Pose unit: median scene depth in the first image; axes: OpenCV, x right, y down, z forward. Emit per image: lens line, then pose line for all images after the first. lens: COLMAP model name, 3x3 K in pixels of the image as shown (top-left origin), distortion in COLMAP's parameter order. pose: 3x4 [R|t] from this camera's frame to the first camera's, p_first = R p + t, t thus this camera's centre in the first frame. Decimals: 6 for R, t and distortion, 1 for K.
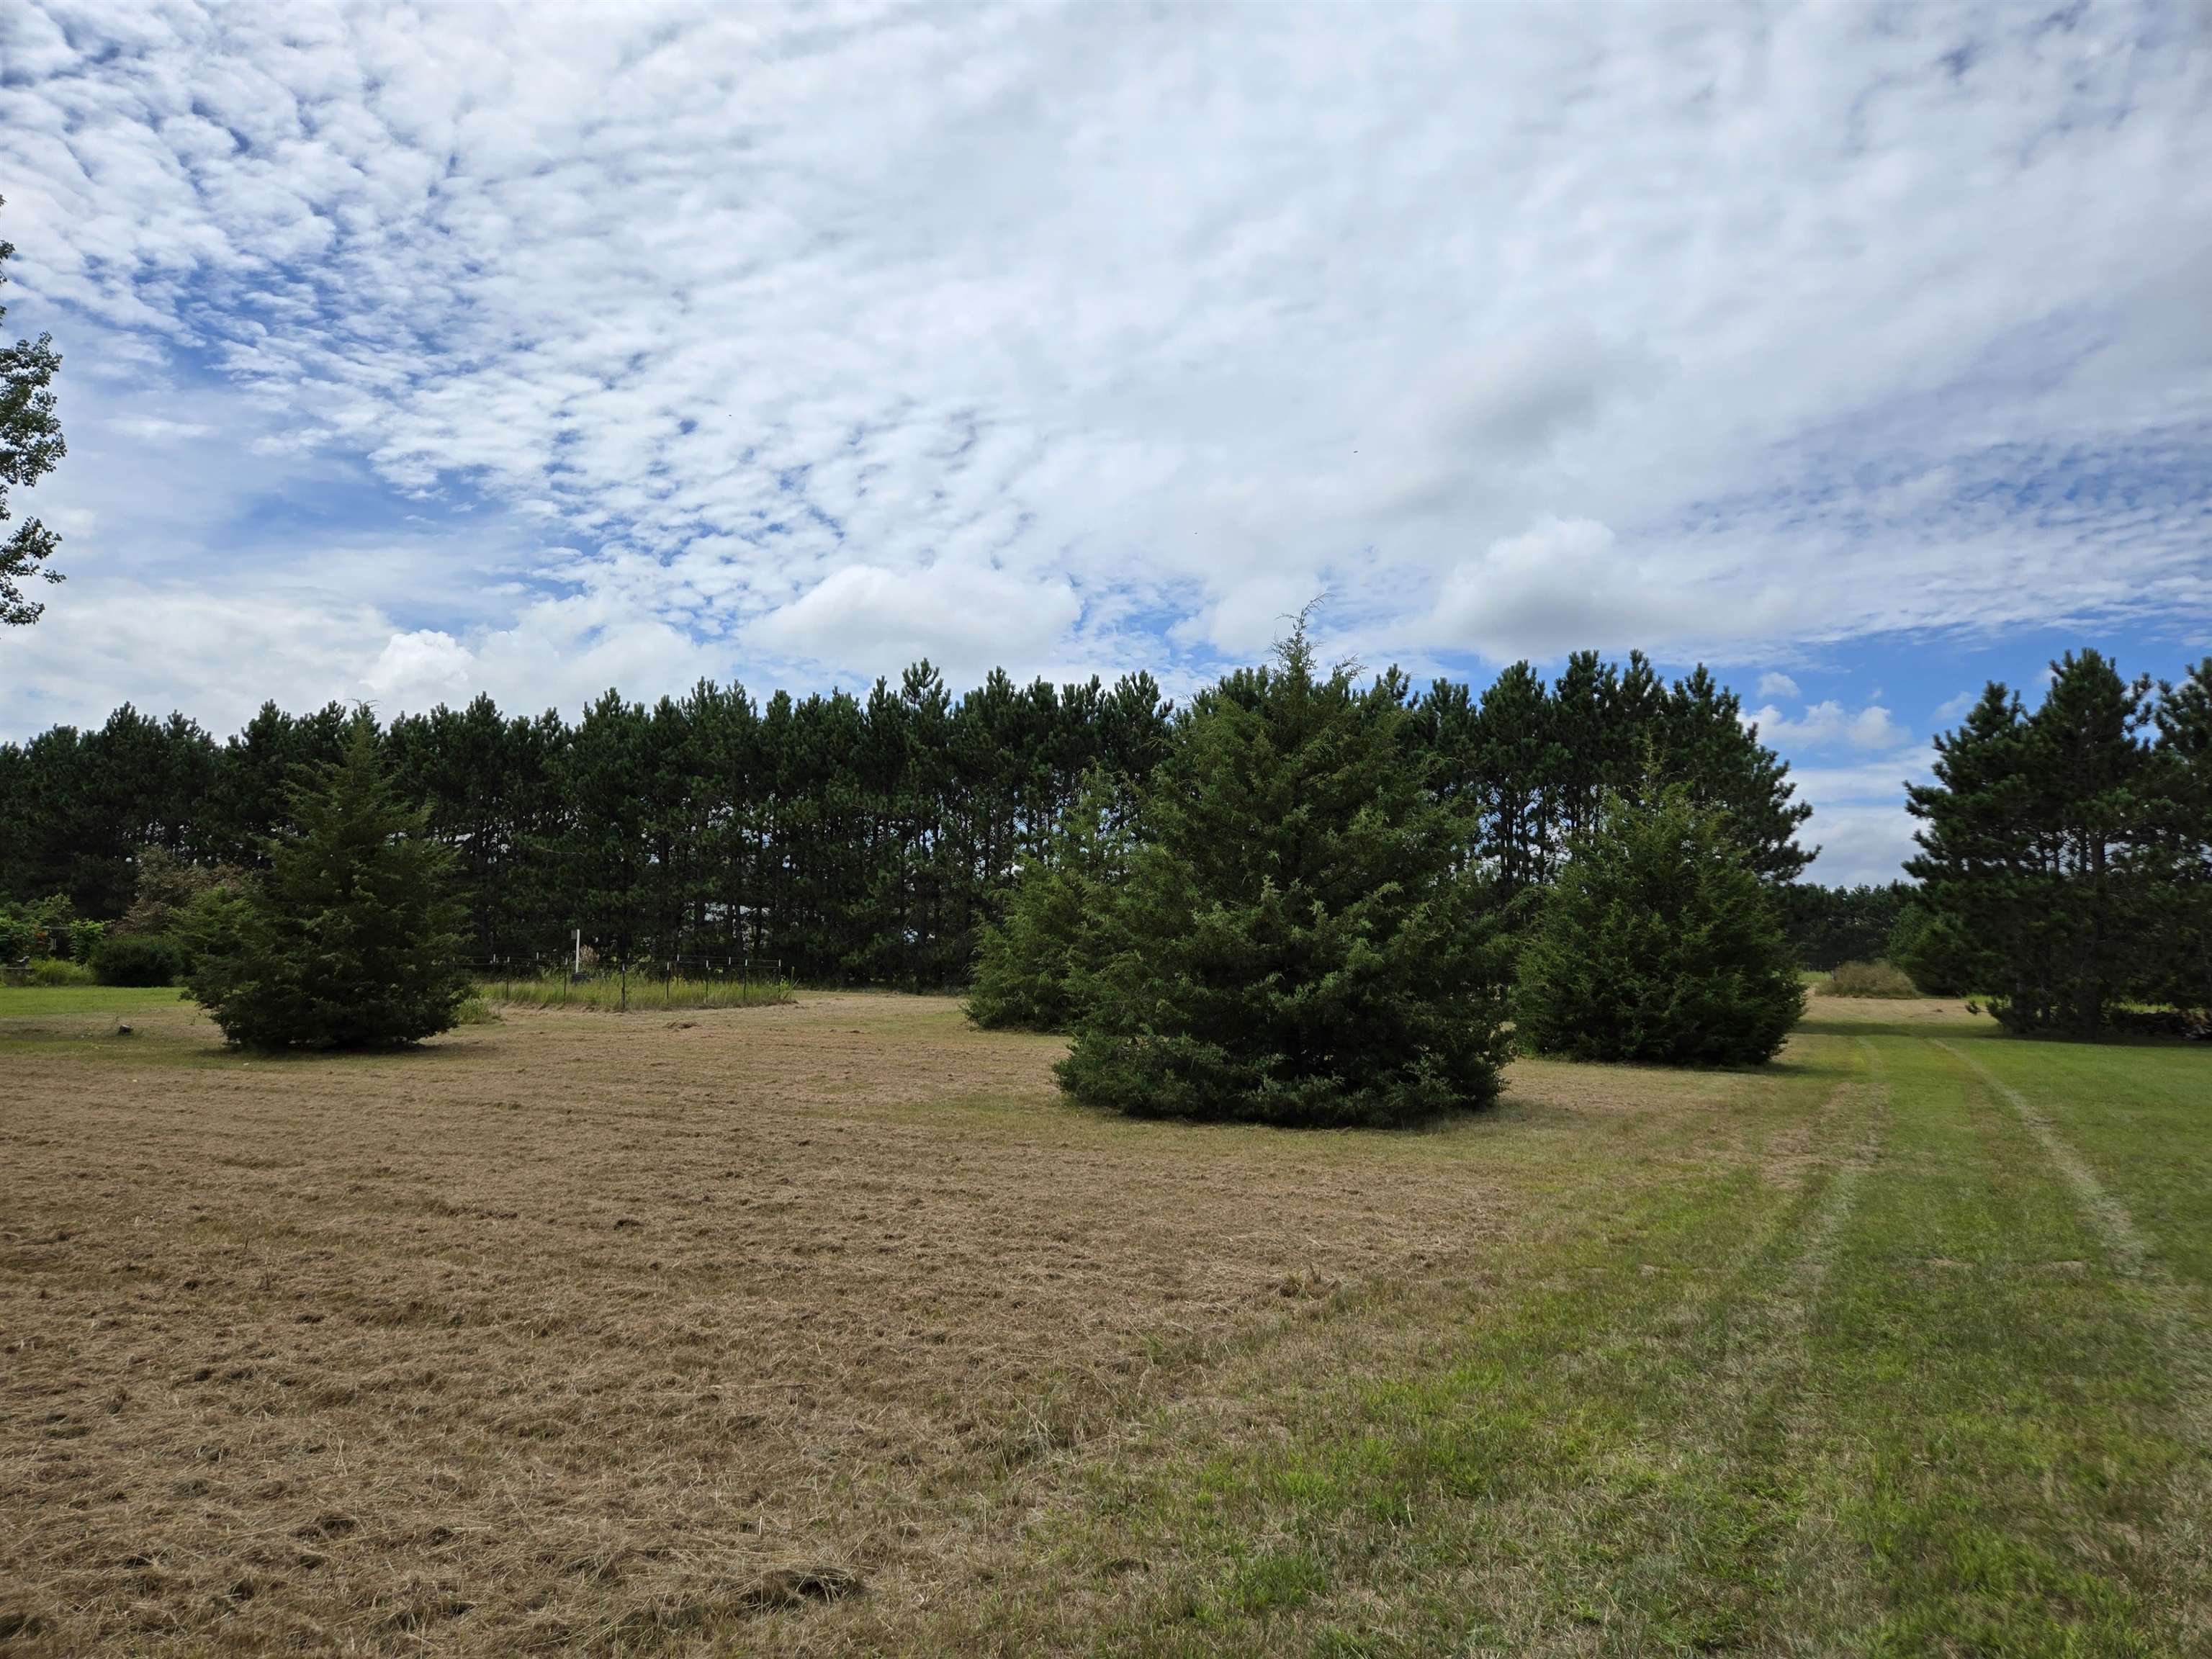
lens RADIAL K [[1510.7, 0, 1107.6], [0, 1510.7, 780.5], [0, 0, 1]] dist [0.040507, -0.004091]
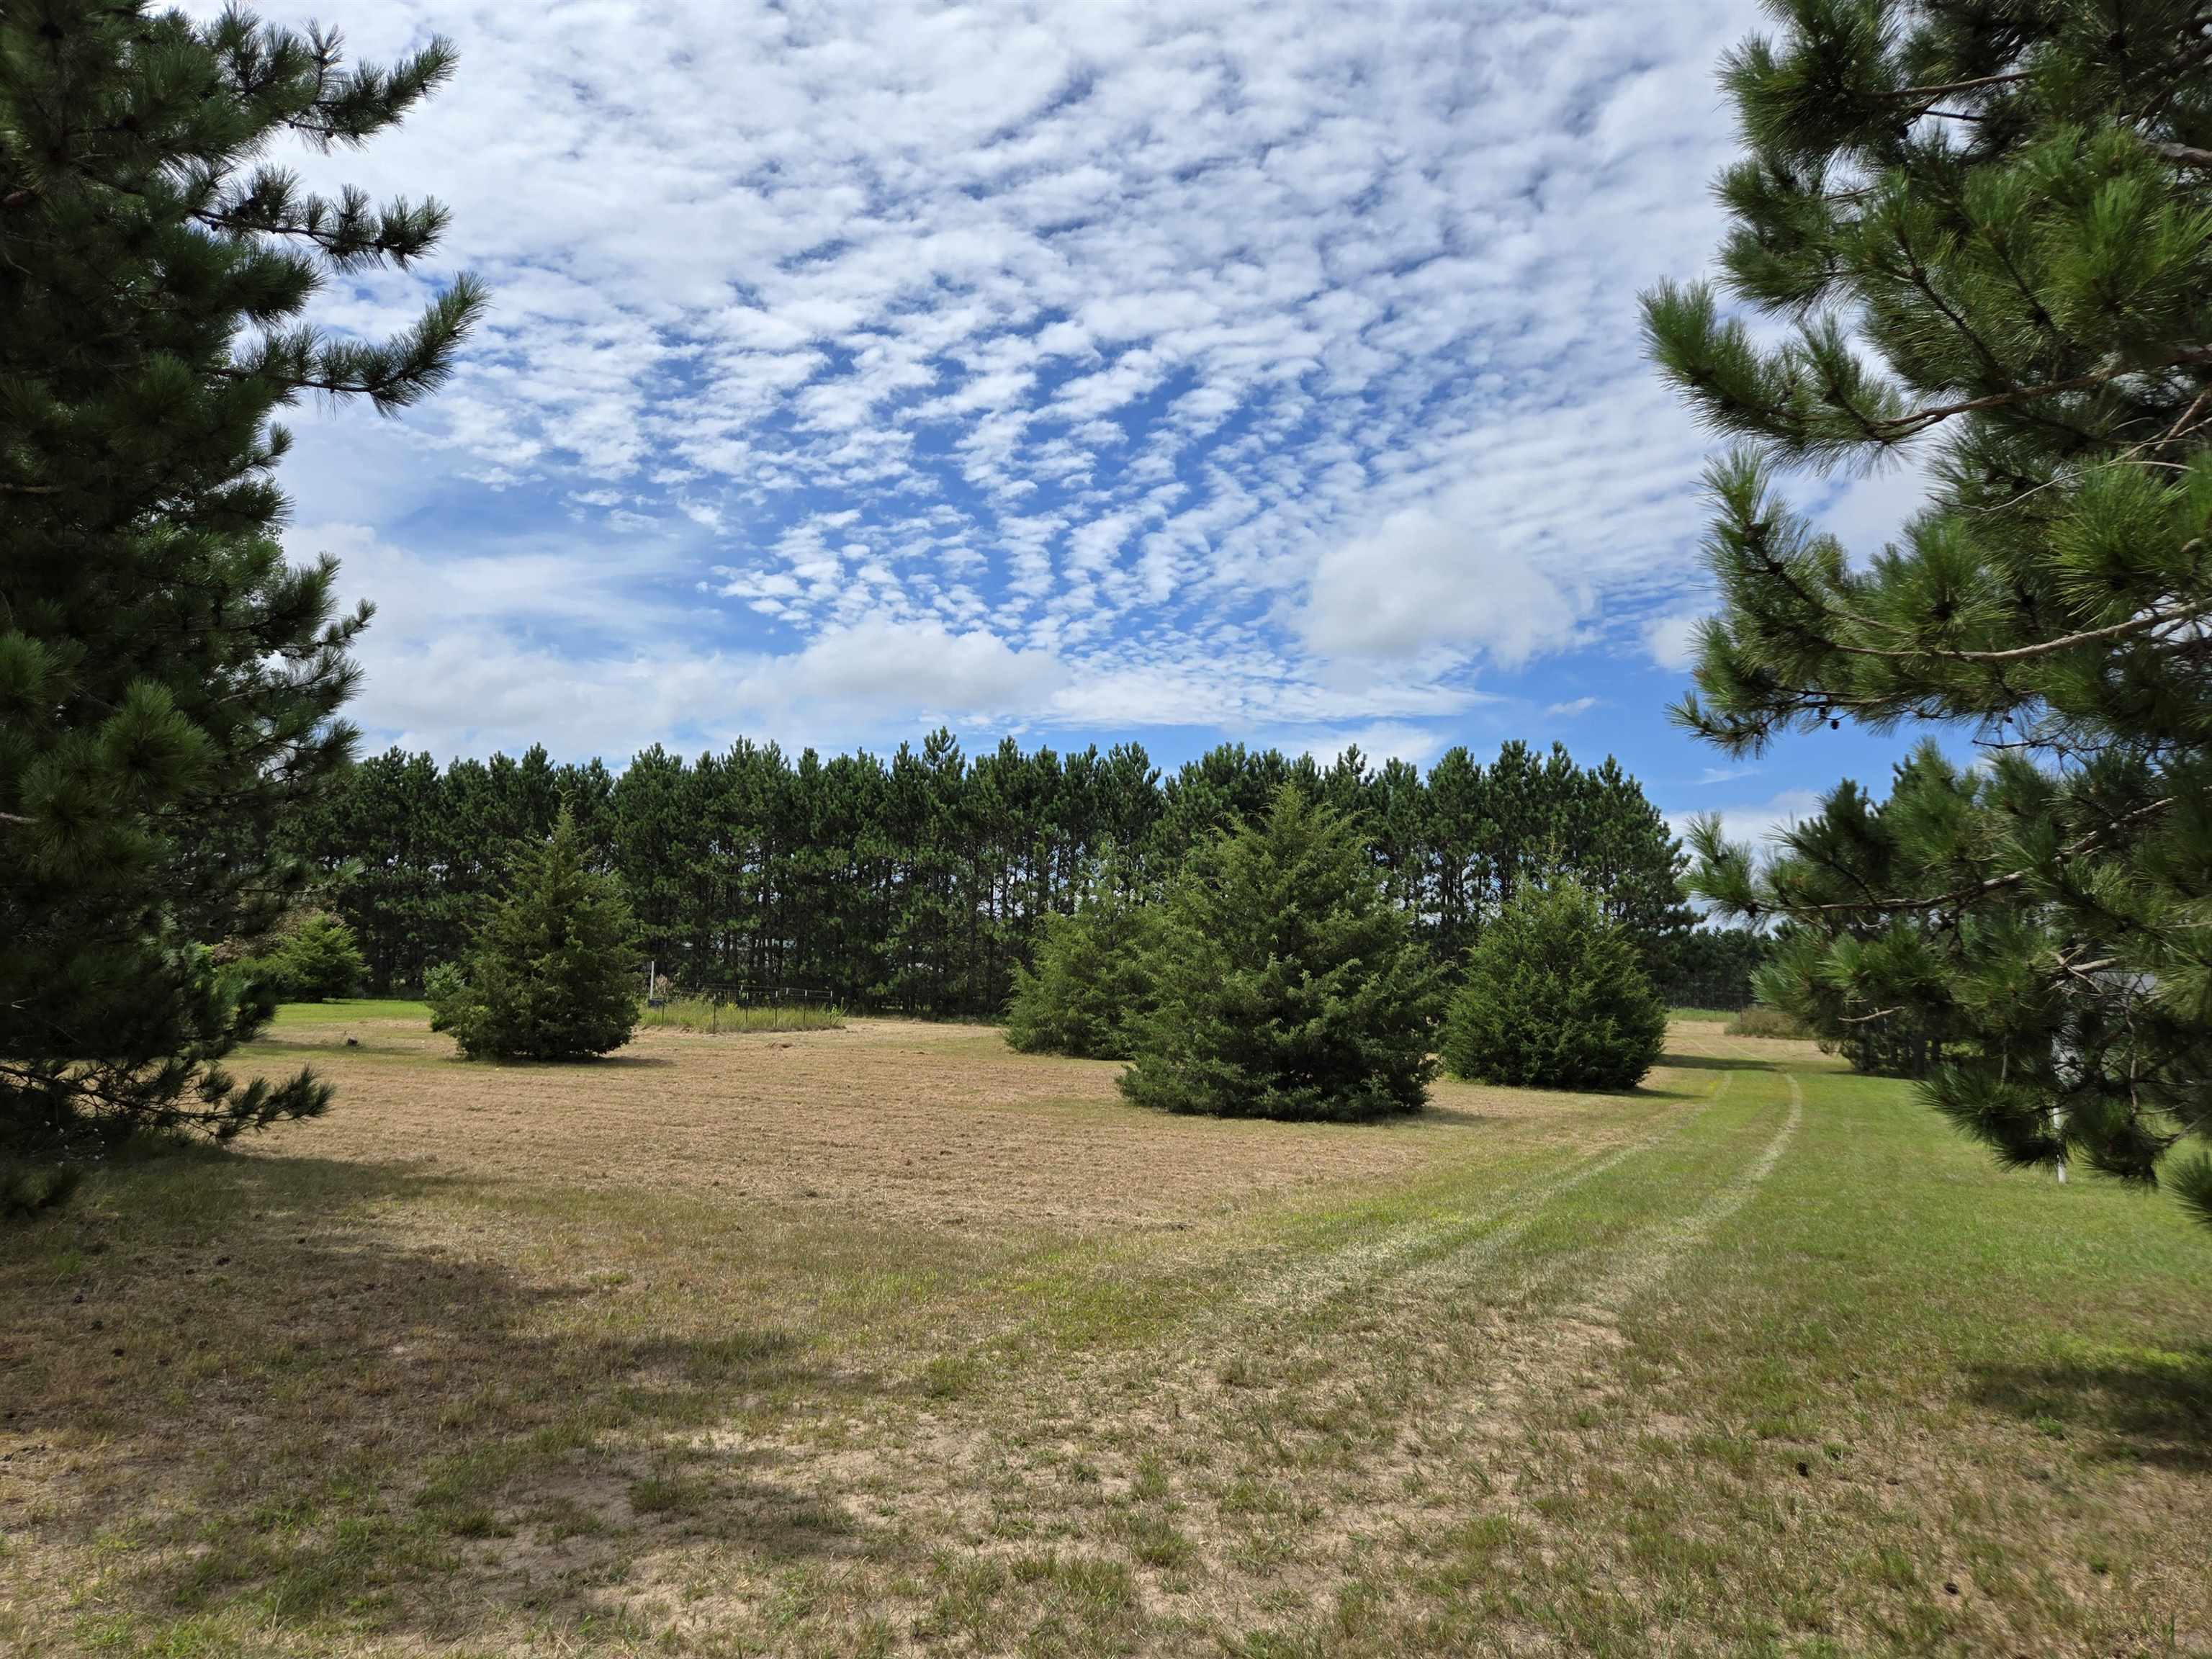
lens RADIAL K [[1508.8, 0, 1106.0], [0, 1508.8, 829.5], [0, 0, 1]] dist [0.042209, -0.000258]
pose [[0.999362, 0.020264, 0.029419, -0.028142], [-0.020710, 0.999674, 0.014923, -0.021099], [-0.029107, -0.015523, 0.999456, -0.129207]]
